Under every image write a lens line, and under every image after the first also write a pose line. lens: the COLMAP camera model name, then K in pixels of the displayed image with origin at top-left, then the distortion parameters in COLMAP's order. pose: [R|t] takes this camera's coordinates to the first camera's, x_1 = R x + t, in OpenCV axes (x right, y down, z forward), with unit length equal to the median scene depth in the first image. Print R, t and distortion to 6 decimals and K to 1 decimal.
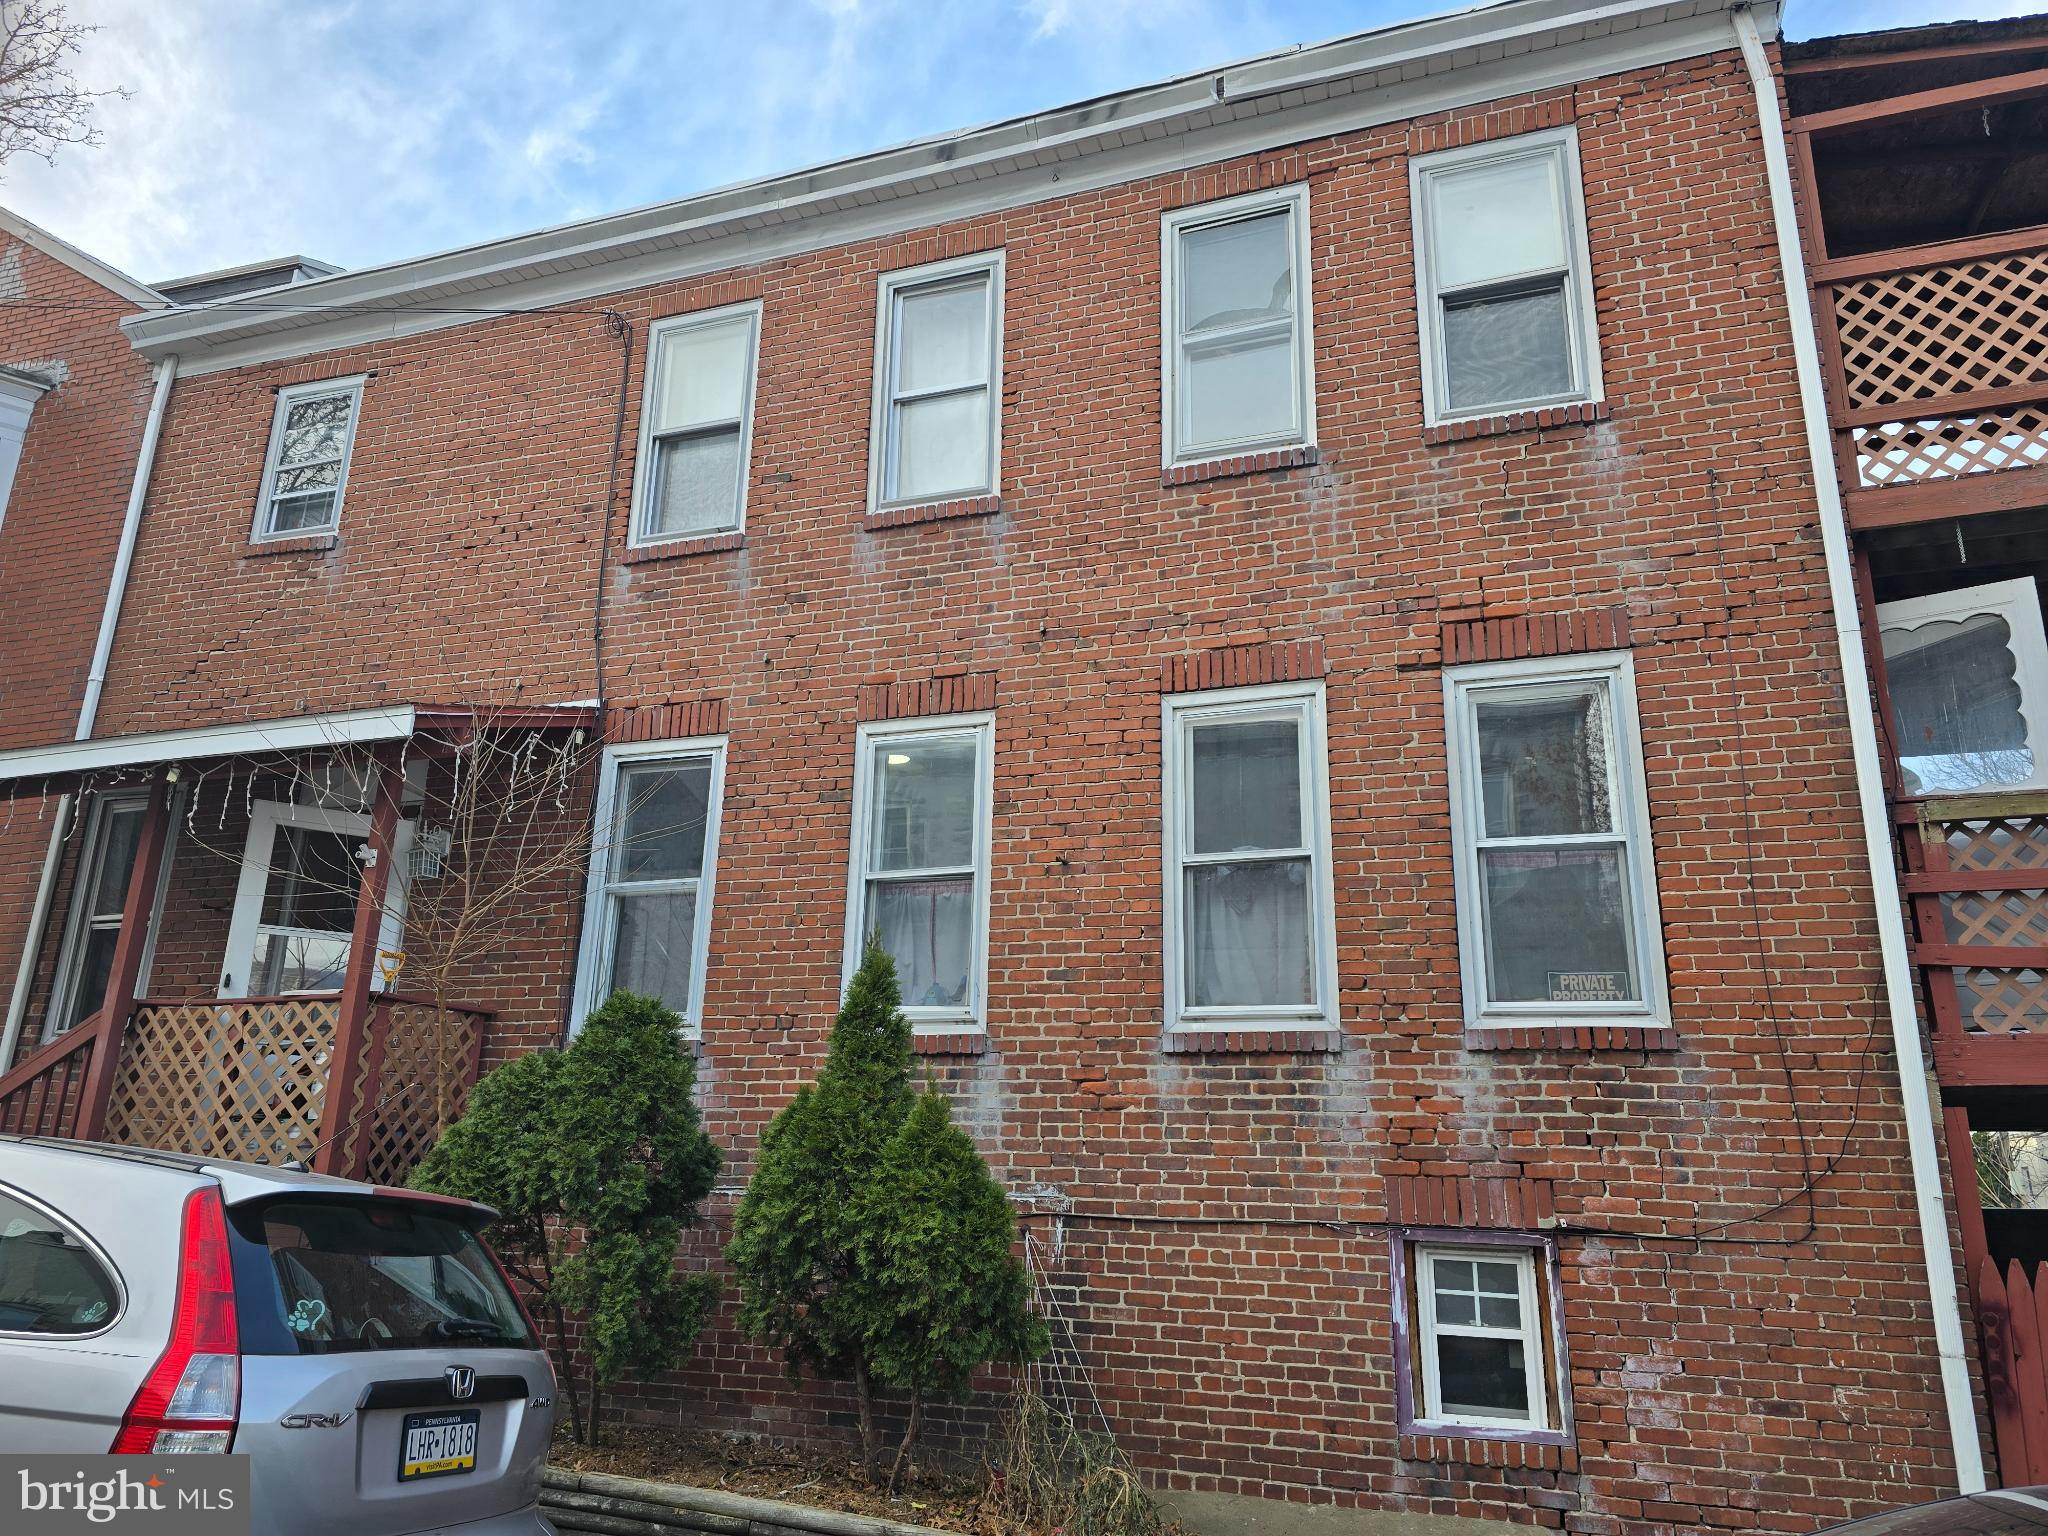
lens RADIAL K [[1390.4, 0, 1024.0], [0, 1390.4, 768.0], [0, 0, 1]] dist [0.093505, -0.071624]
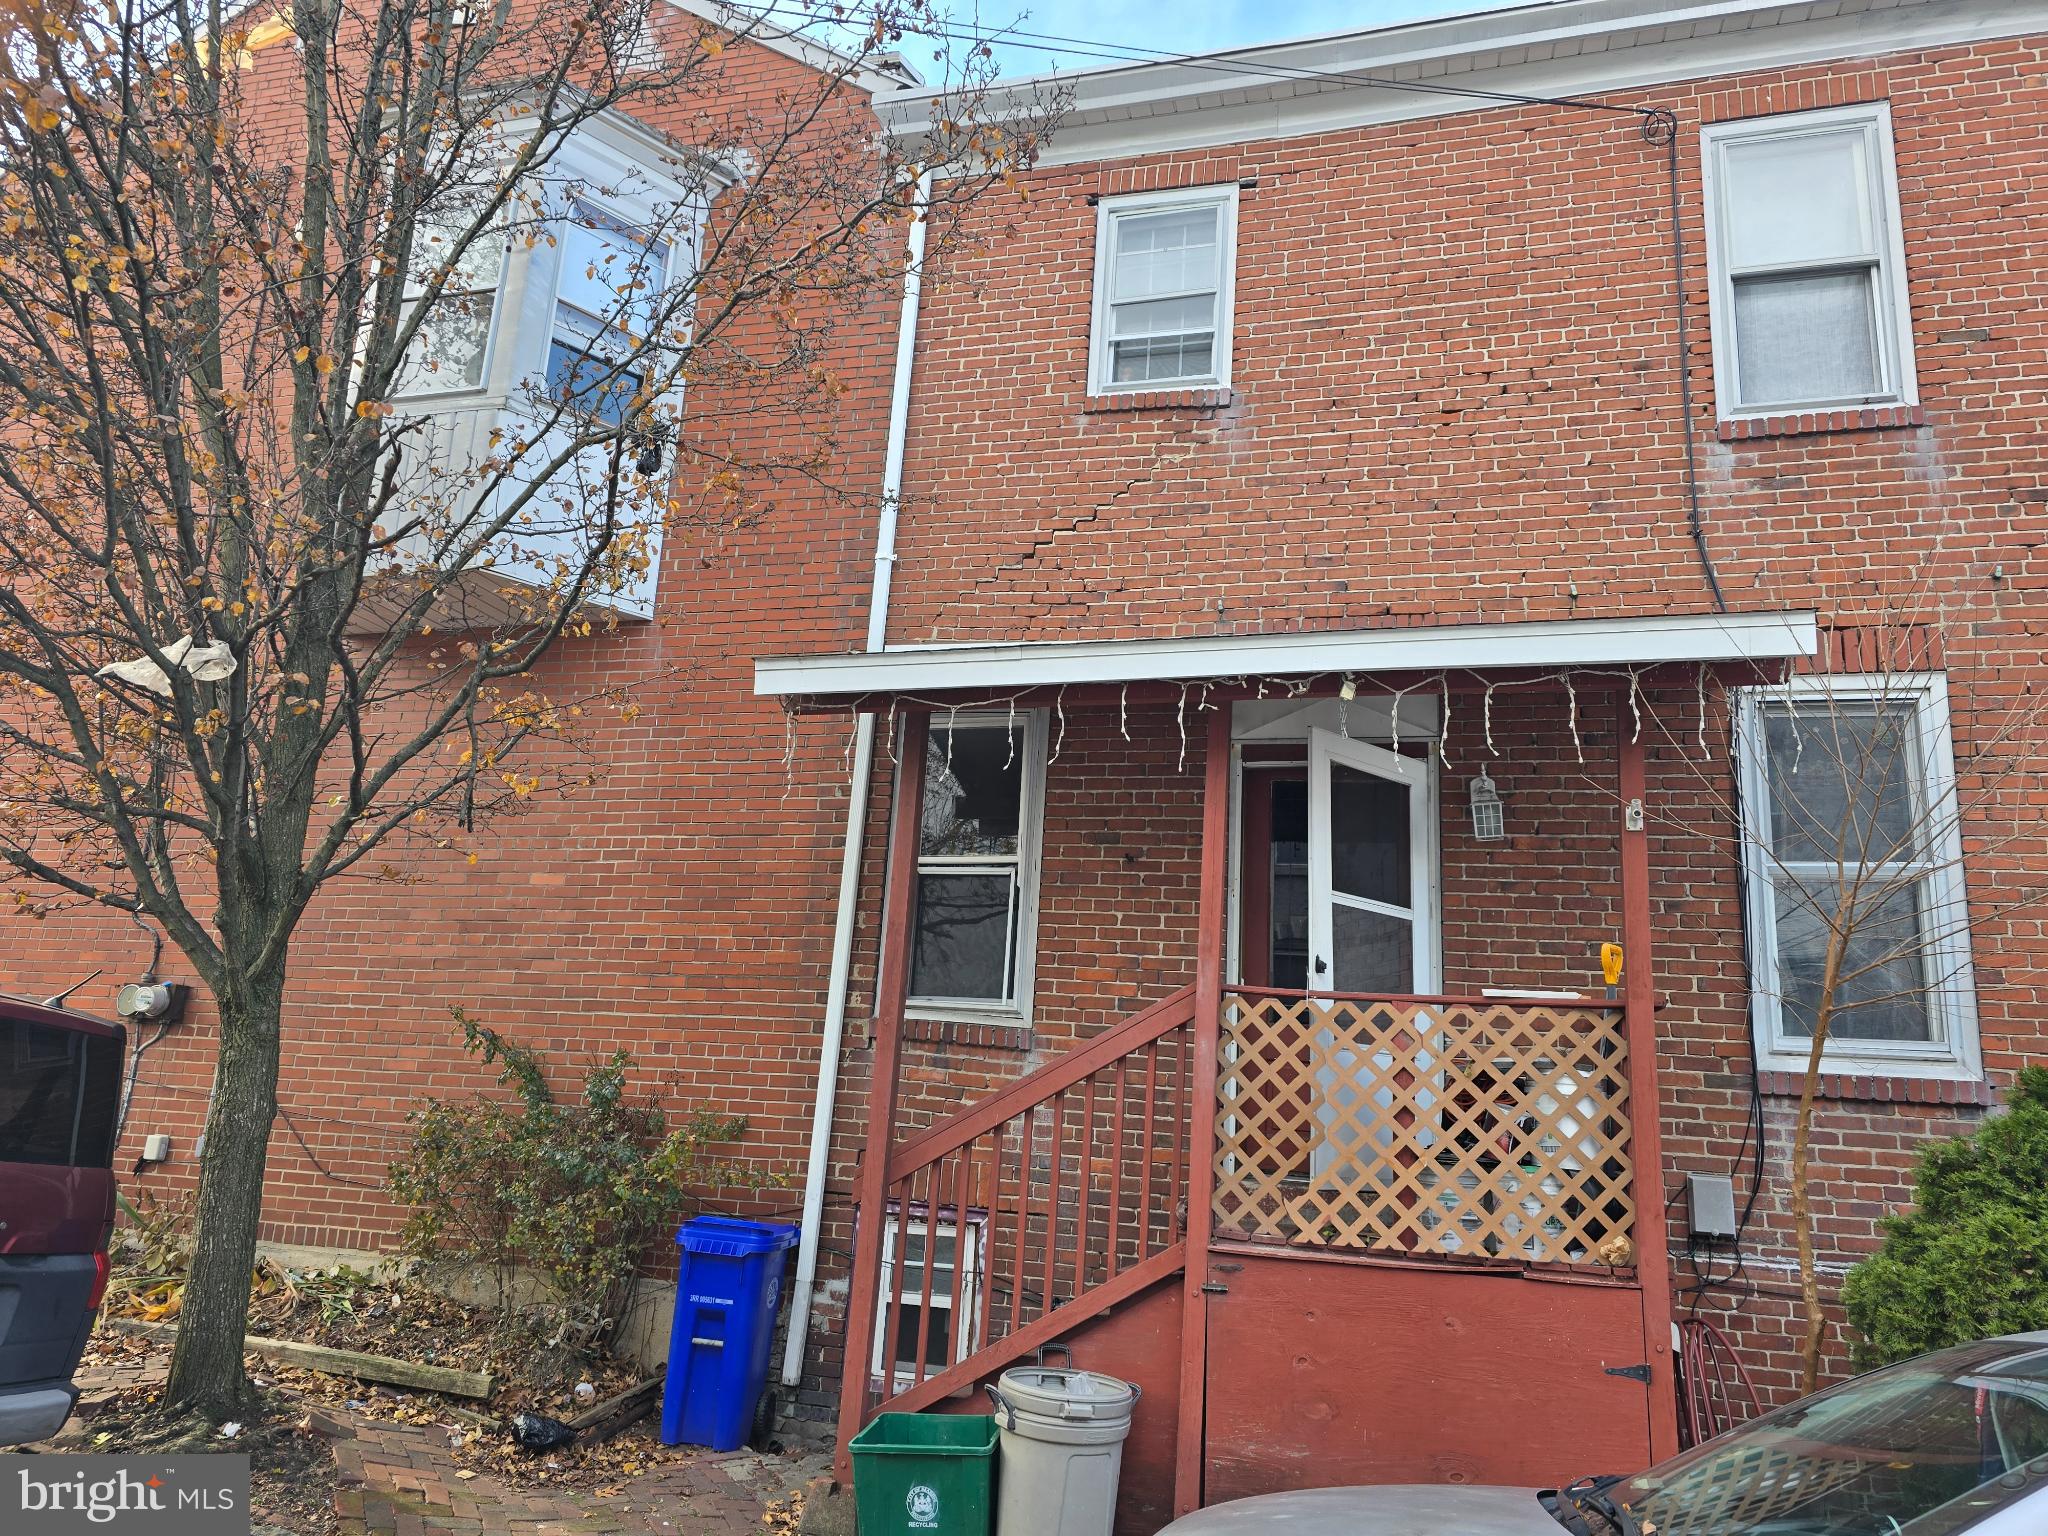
lens RADIAL K [[1408.0, 0, 1024.0], [0, 1408.0, 768.0], [0, 0, 1]] dist [0.077441, -0.062214]
pose [[0.996527, 0.049097, 0.067259, -0.671802], [-0.051907, 0.997823, 0.040678, 0.019338], [-0.065115, -0.044028, 0.996906, 0.229855]]
